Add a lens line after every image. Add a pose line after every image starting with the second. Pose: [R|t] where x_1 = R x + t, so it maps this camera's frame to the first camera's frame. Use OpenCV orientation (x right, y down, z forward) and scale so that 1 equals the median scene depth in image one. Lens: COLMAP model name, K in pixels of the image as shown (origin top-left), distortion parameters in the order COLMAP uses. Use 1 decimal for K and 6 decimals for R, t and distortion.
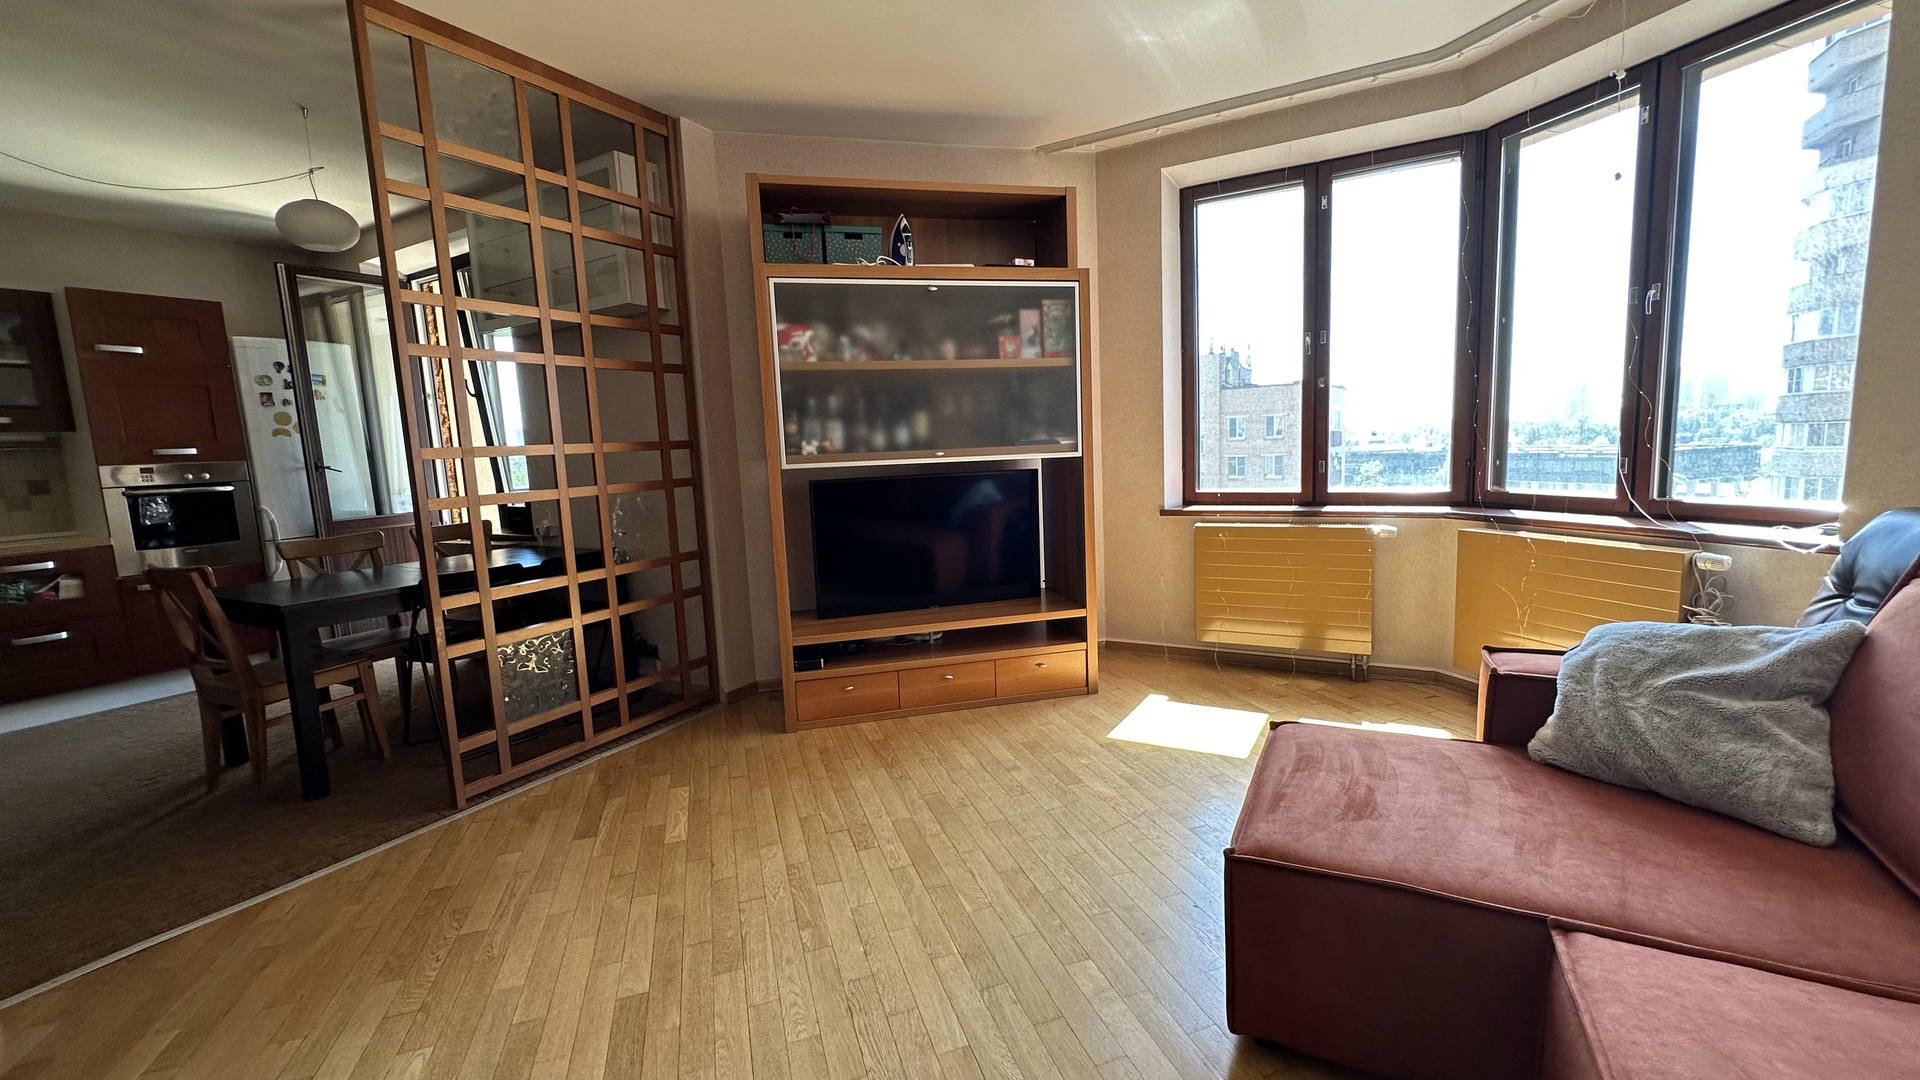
lens RADIAL K [[769.8, 0, 963.9], [0, 769.8, 539.6], [0, 0, 1]] dist [0.001374, -0.000039]
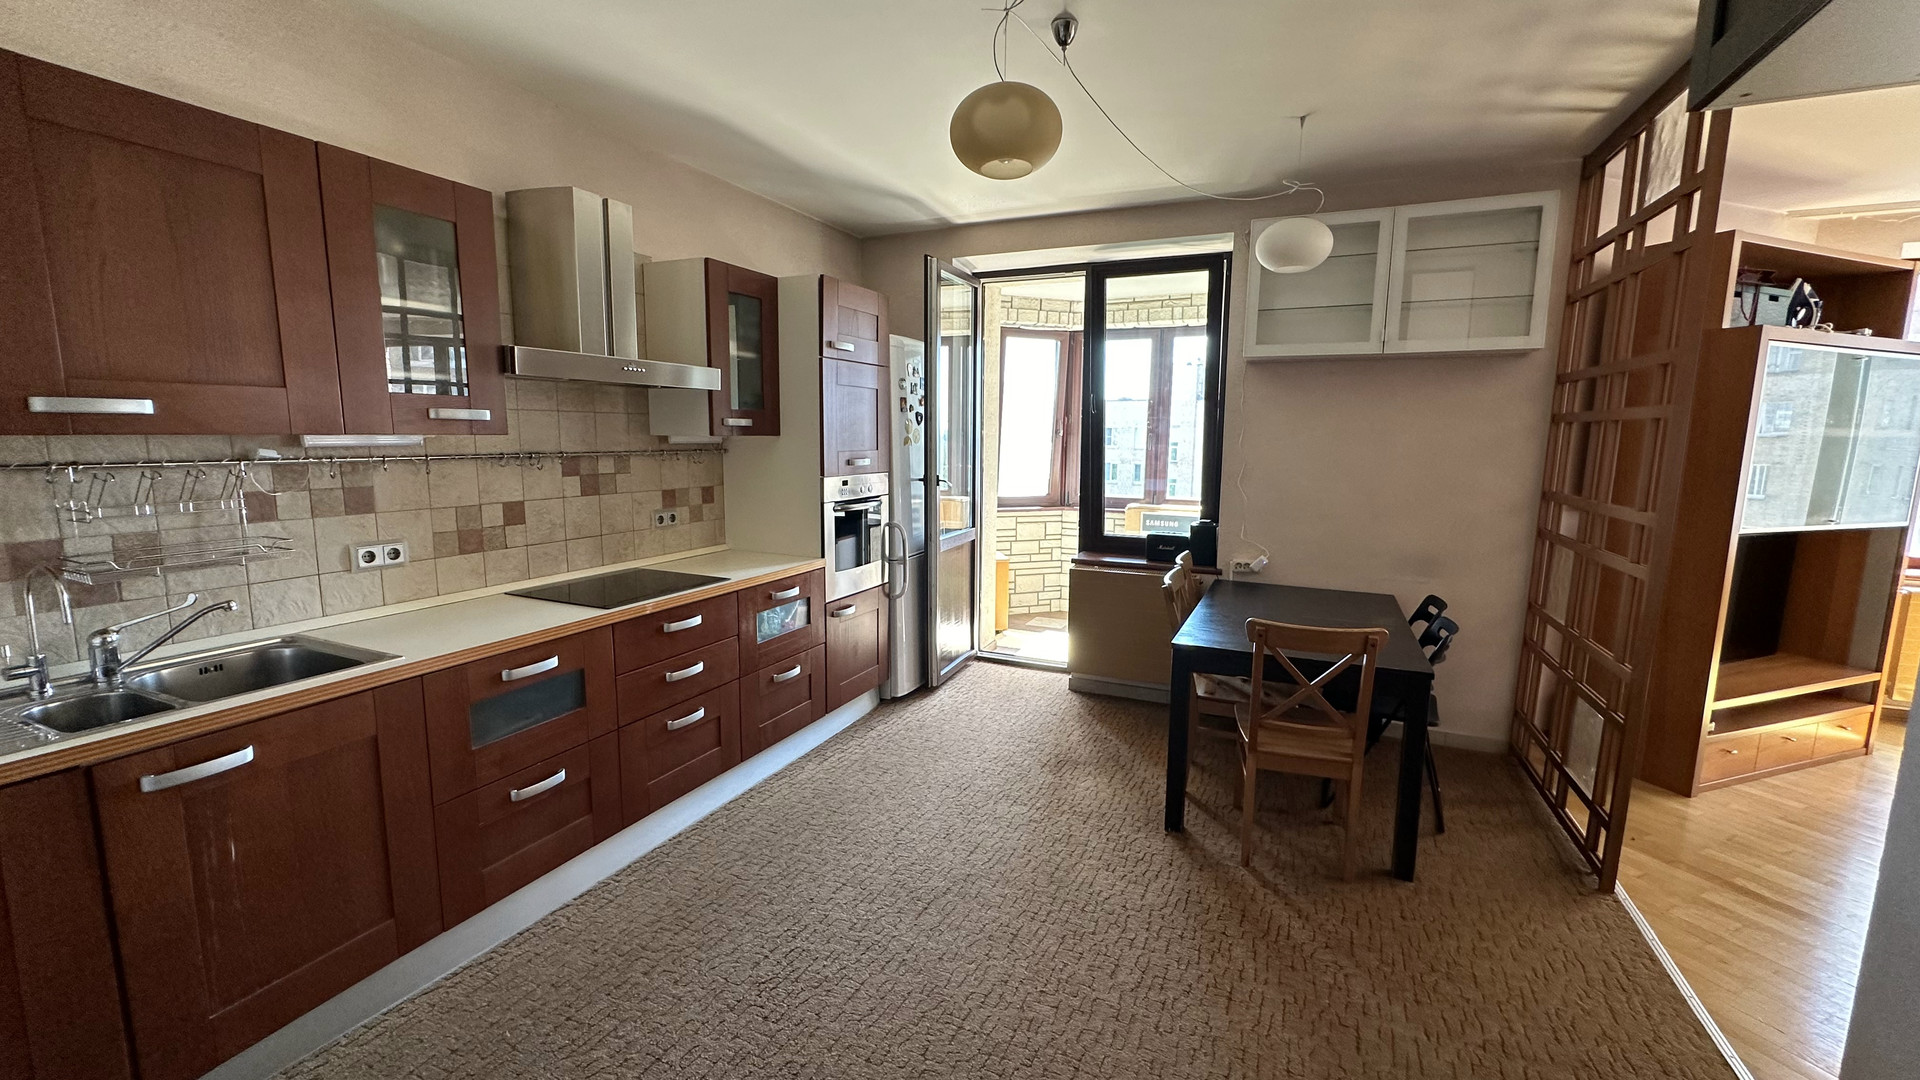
lens RADIAL K [[769.8, 0, 963.9], [0, 769.8, 539.6], [0, 0, 1]] dist [0.001374, -0.000039]
pose [[0.994034, 0.042372, 0.100499, -1.240217], [-0.043486, 0.999014, 0.008920, -0.046273], [-0.100022, -0.013238, 0.994897, 0.112769]]
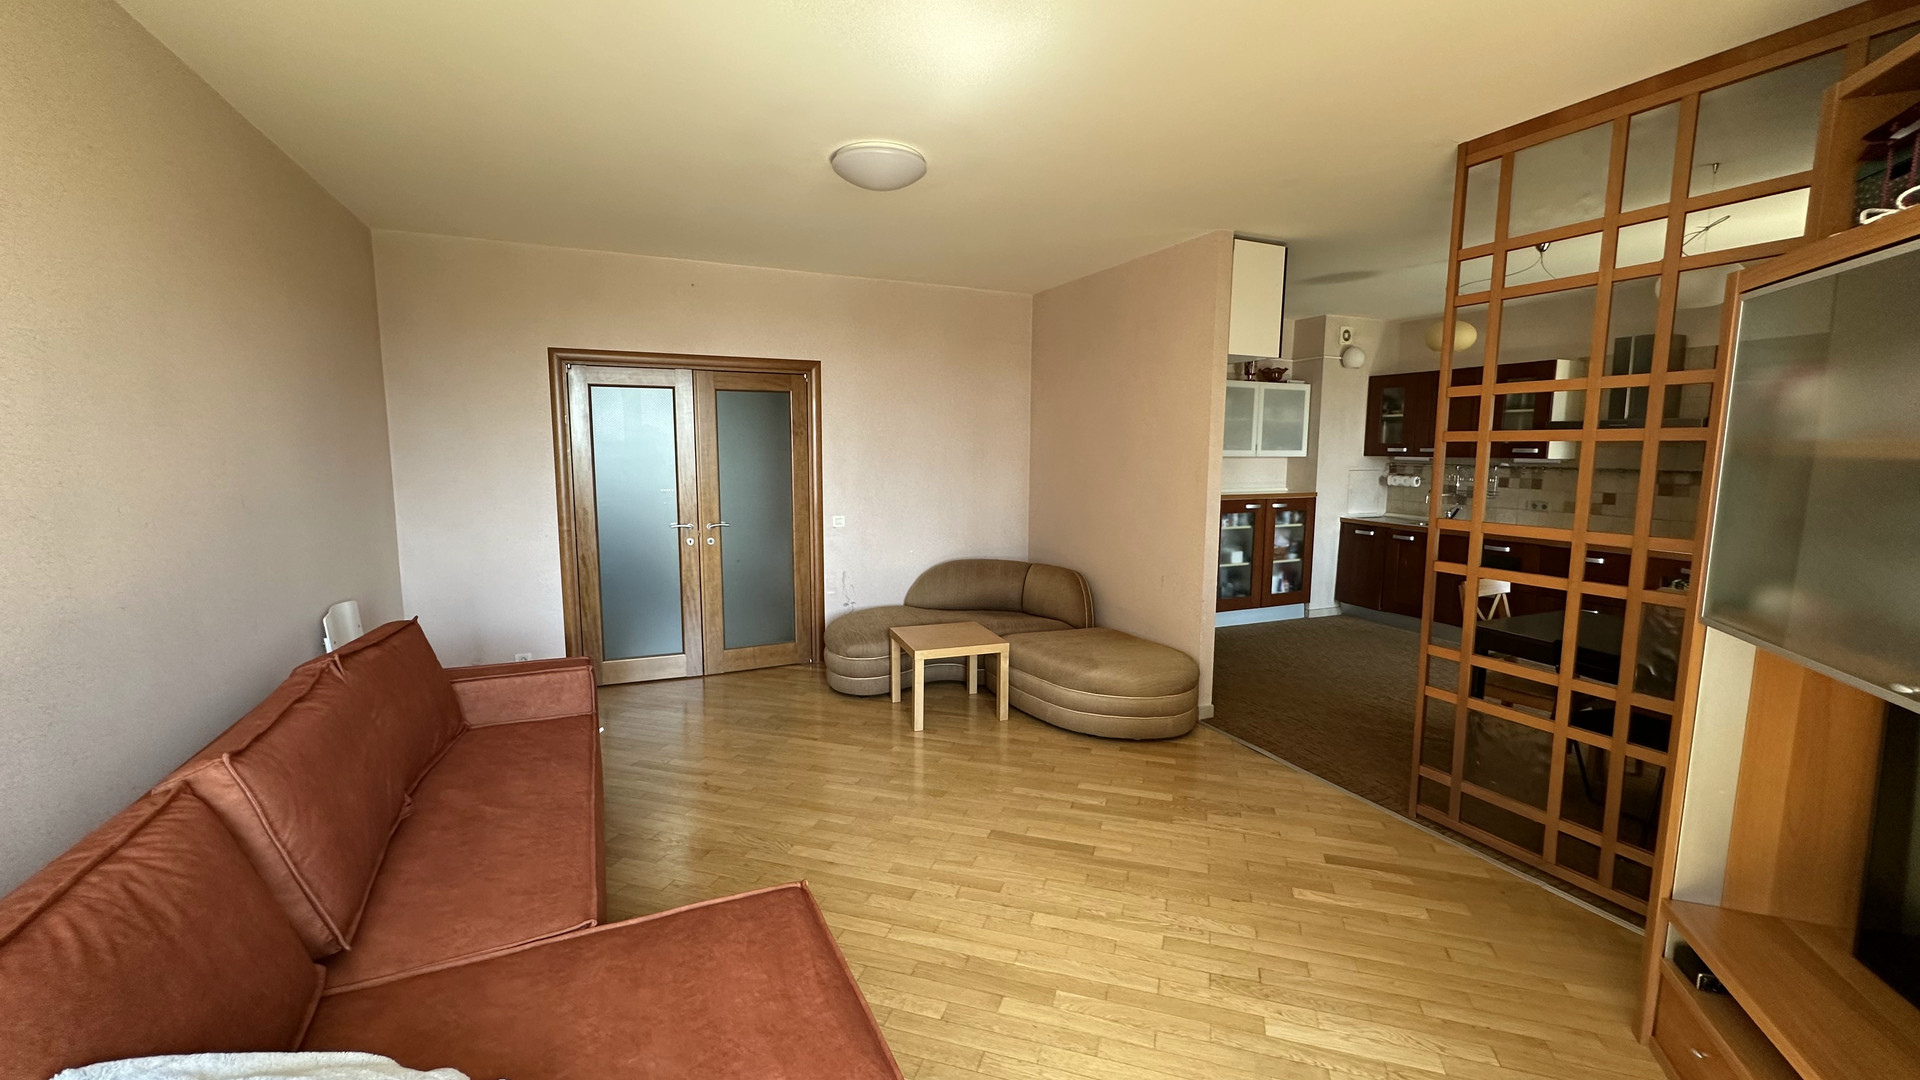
lens RADIAL K [[769.8, 0, 963.9], [0, 769.8, 539.6], [0, 0, 1]] dist [0.001374, -0.000039]
pose [[-0.585760, 0.136967, -0.798827, 0.512351], [-0.082284, 0.970474, 0.226735, -0.222758], [0.806296, 0.198543, -0.557195, 0.814519]]
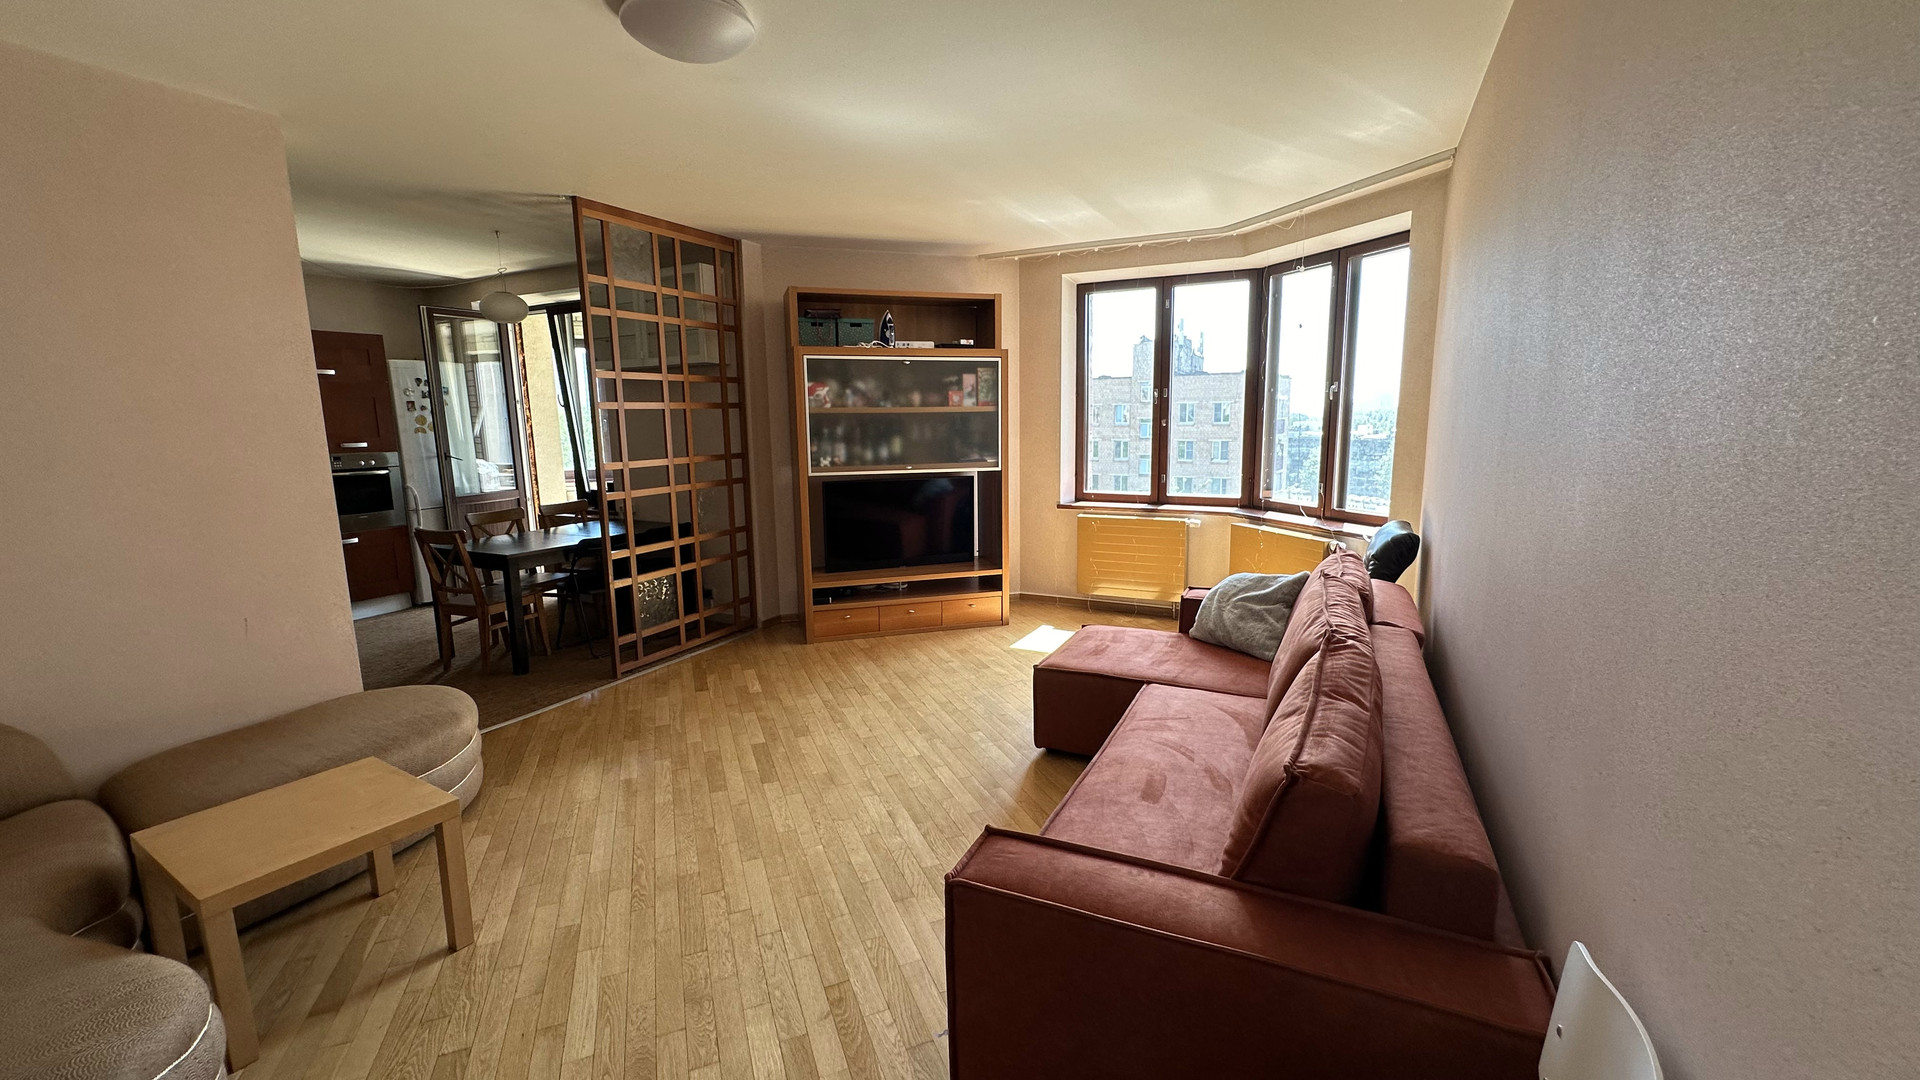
lens RADIAL K [[769.8, 0, 963.9], [0, 769.8, 539.6], [0, 0, 1]] dist [0.001374, -0.000039]
pose [[0.998367, 0.021312, 0.052992, 0.000284], [-0.023081, 0.999189, 0.033002, -0.019313], [-0.052246, -0.034171, 0.998049, -0.555608]]
